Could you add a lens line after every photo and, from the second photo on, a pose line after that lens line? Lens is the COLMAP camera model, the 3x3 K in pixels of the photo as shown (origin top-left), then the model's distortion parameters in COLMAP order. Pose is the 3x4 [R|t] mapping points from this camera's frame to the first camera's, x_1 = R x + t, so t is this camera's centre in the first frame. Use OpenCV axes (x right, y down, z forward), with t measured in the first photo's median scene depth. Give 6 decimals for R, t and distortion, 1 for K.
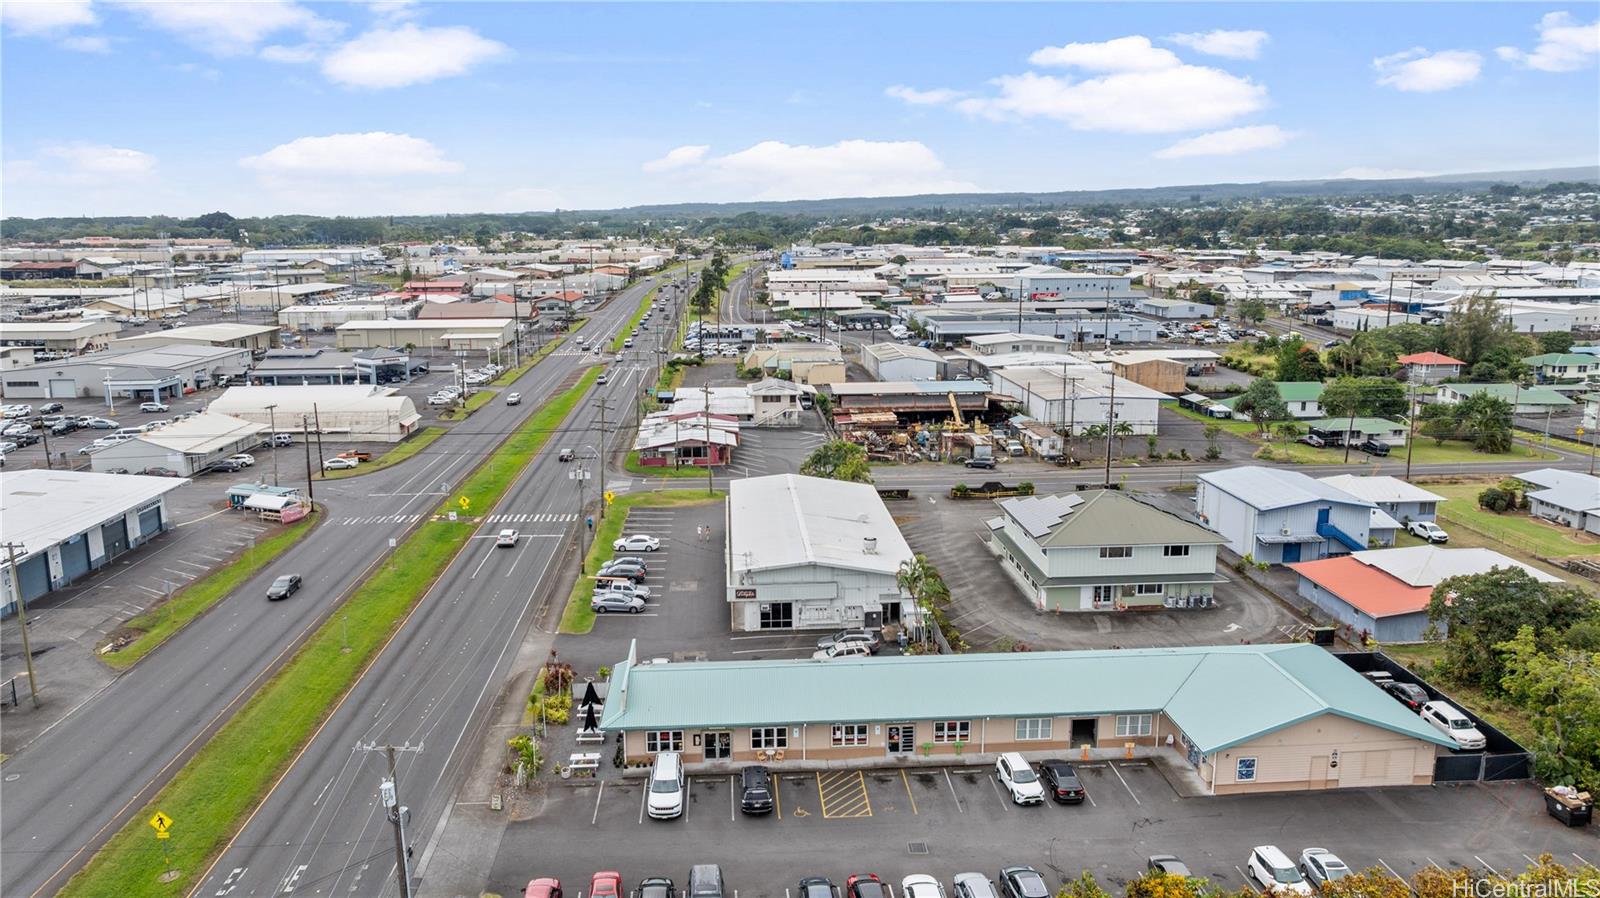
lens RADIAL K [[1124.0, 0, 796.7], [0, 1124.0, 443.8], [0, 0, 1]] dist [-0.017484, 0.003456]
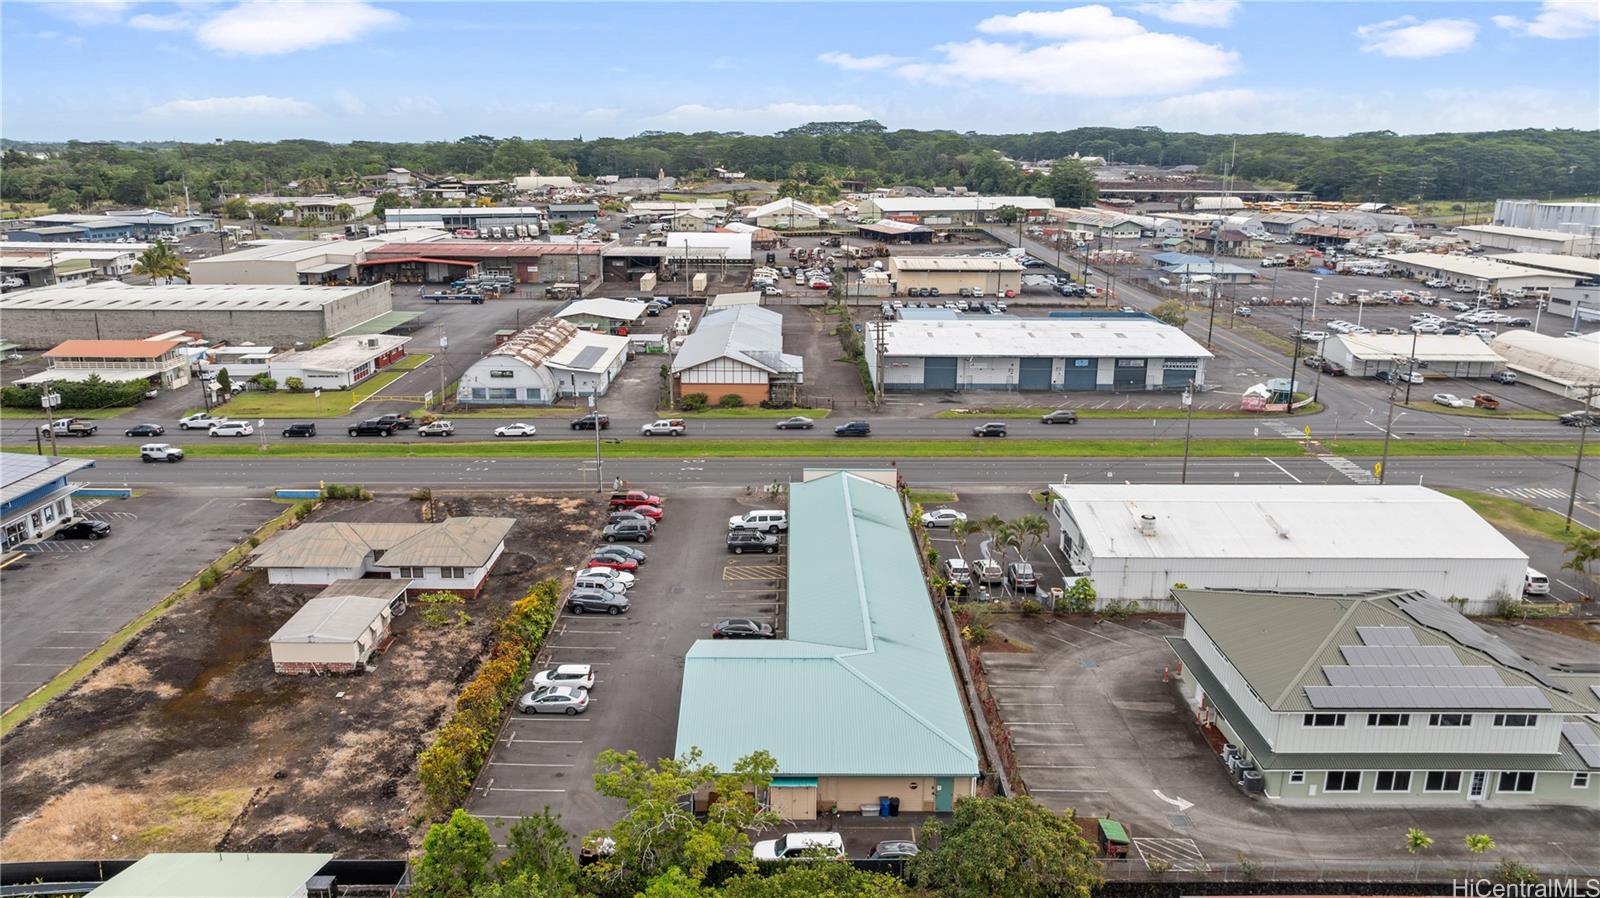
lens RADIAL K [[1127.5, 0, 800.0], [0, 1127.5, 449.0], [0, 0, 1]] dist [-0.015628, -0.003526]
pose [[-0.056401, 0.267323, -0.961955, 0.982540], [-0.196717, 0.941626, 0.273208, -0.167705], [0.978837, 0.204642, -0.000522, 0.742805]]
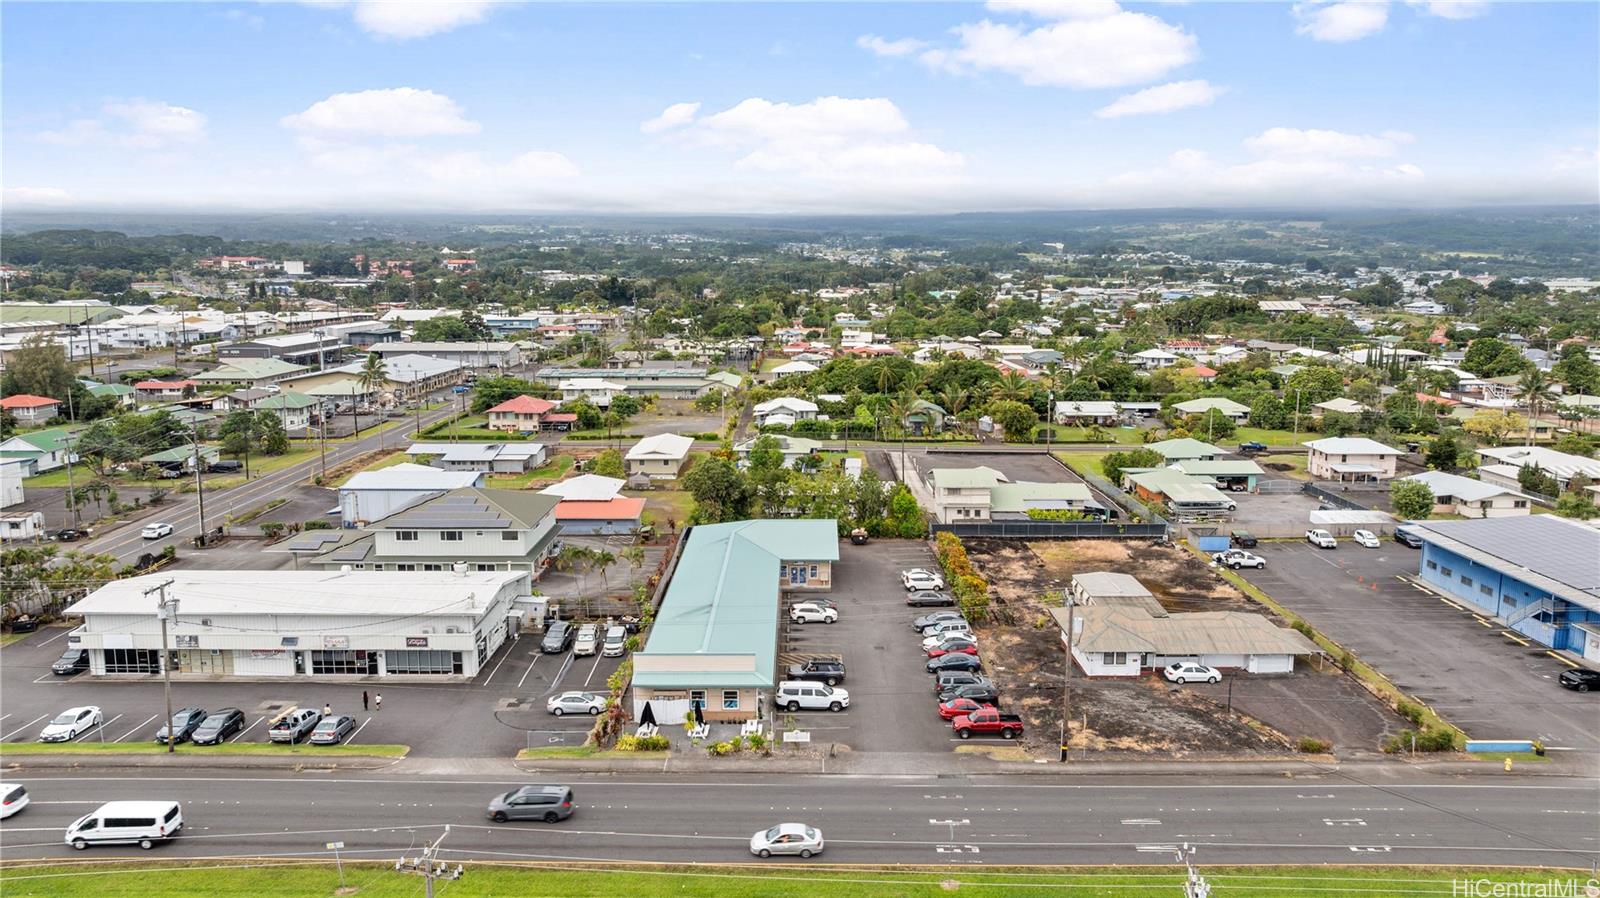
lens RADIAL K [[1127.2, 0, 796.0], [0, 1127.2, 445.1], [0, 0, 1]] dist [-0.037645, 0.040075]
pose [[0.066403, -0.145669, 0.987102, -0.950621], [0.187933, 0.973406, 0.131006, -0.100215], [-0.979935, 0.176810, 0.092013, 0.609601]]
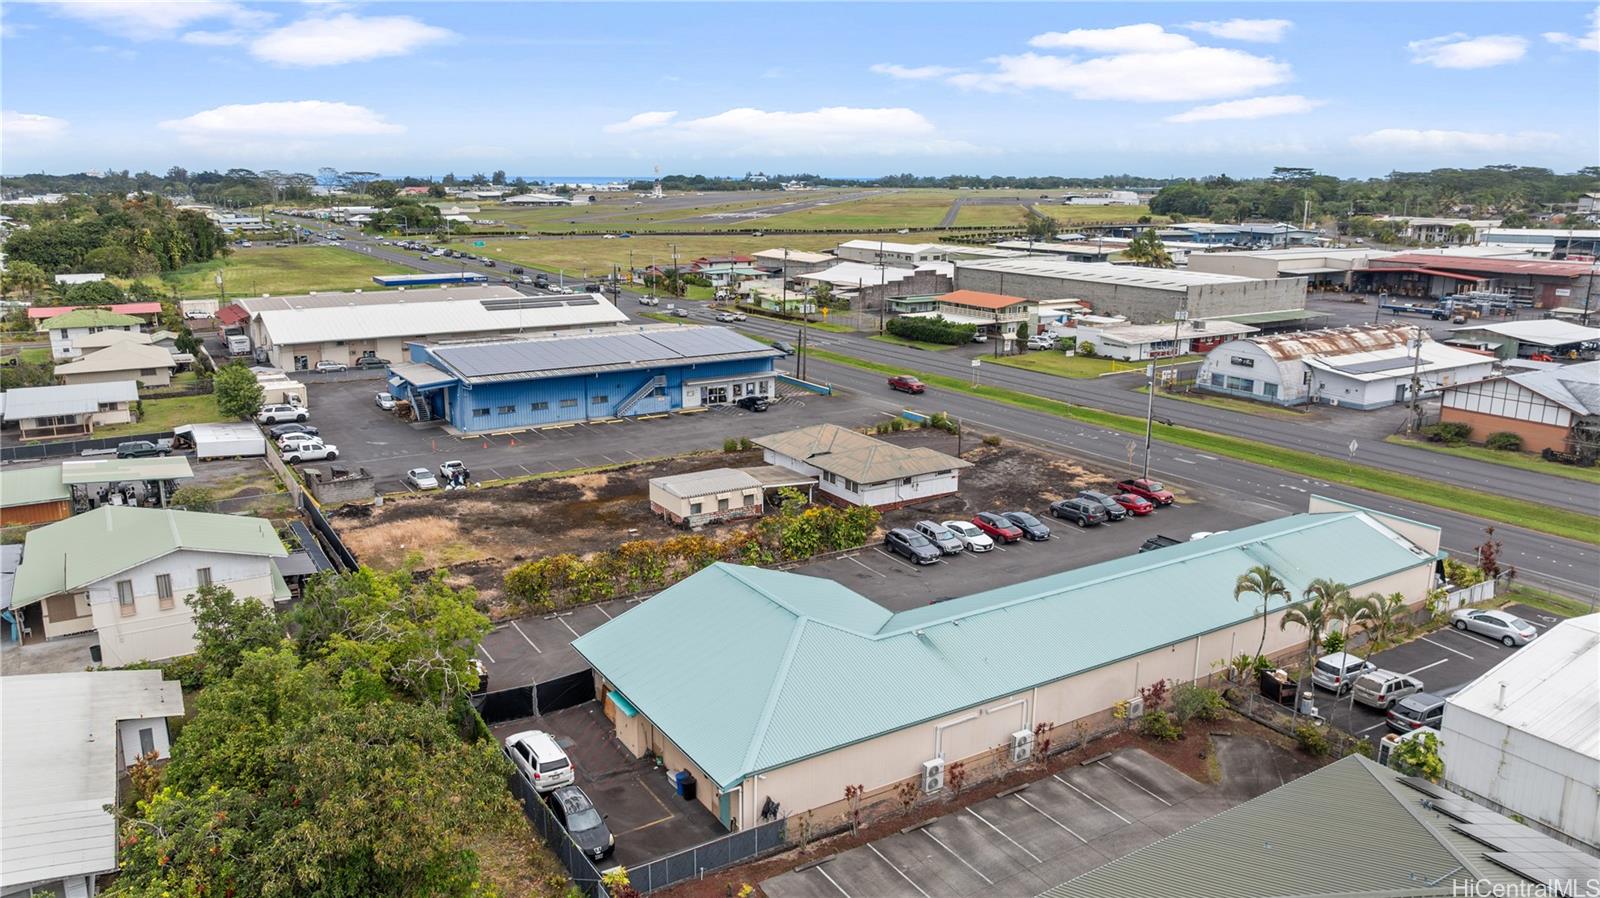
lens RADIAL K [[1127.5, 0, 800.0], [0, 1127.5, 449.0], [0, 0, 1]] dist [-0.015628, -0.003526]
pose [[-0.879326, 0.114146, -0.462338, 0.583687], [-0.089951, 0.913562, 0.396628, -0.155856], [0.467647, 0.390353, -0.793051, 1.209701]]
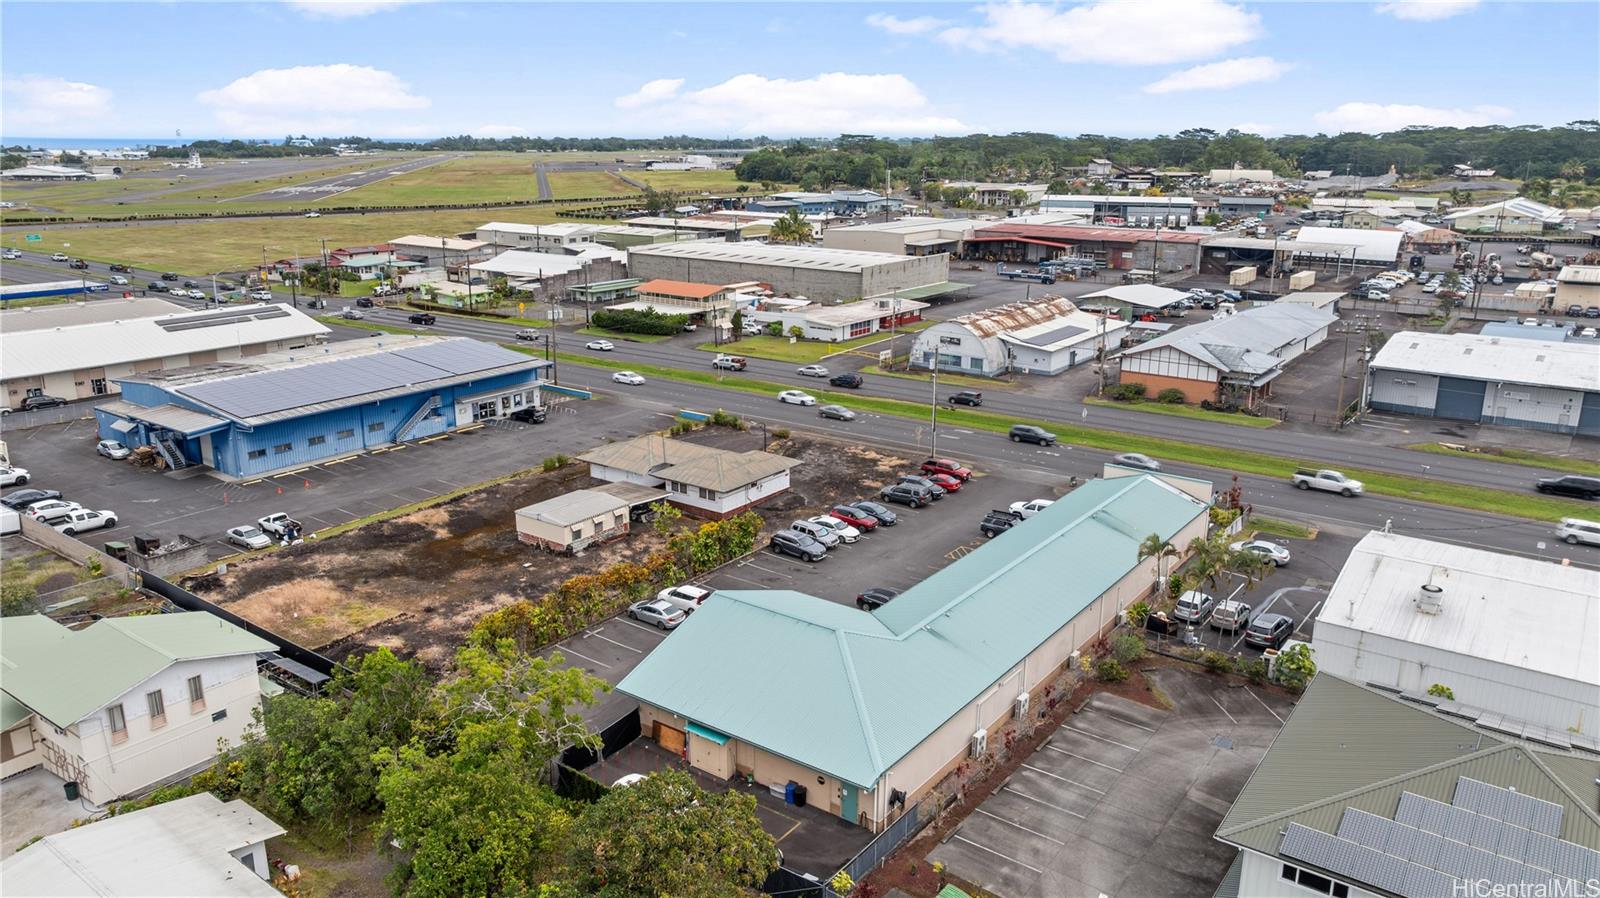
lens RADIAL K [[1127.5, 0, 800.0], [0, 1127.5, 449.0], [0, 0, 1]] dist [-0.015628, -0.003526]
pose [[-0.641709, 0.208116, -0.738172, 0.803973], [-0.146014, 0.911724, 0.383979, -0.196183], [0.752921, 0.354186, -0.554673, 1.100115]]
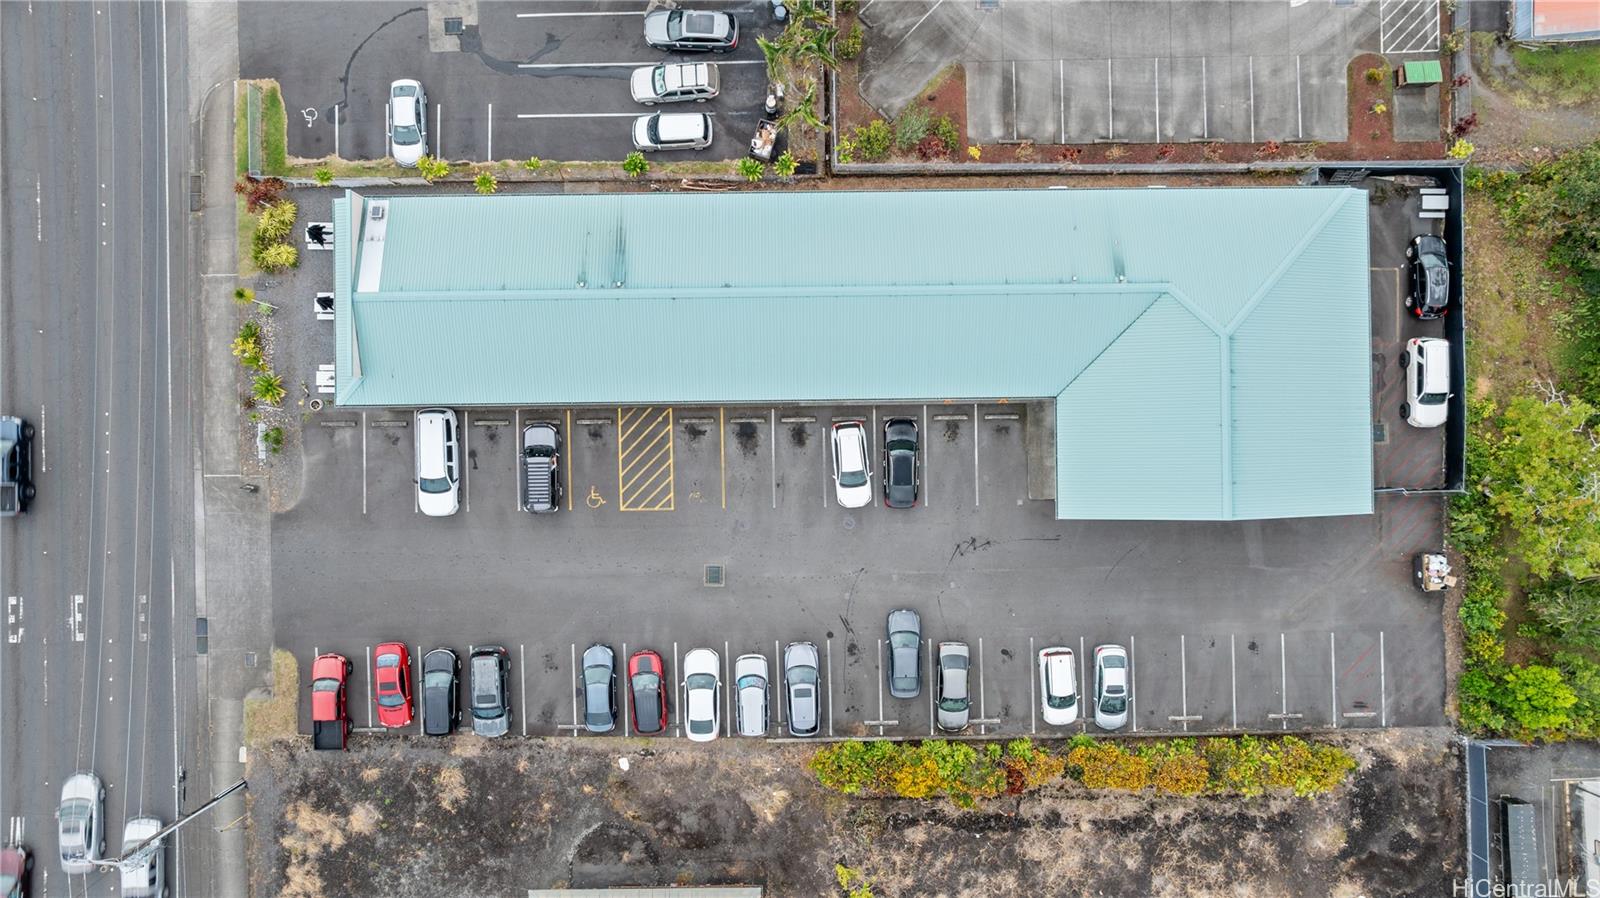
lens RADIAL K [[1124.0, 0, 796.7], [0, 1124.0, 443.8], [0, 0, 1]] dist [-0.017484, 0.003456]
pose [[0.998502, 0.052254, 0.016206, 0.103596], [-0.025871, 0.189975, 0.981448, -0.394571], [0.048206, -0.980397, 0.191042, 0.617616]]
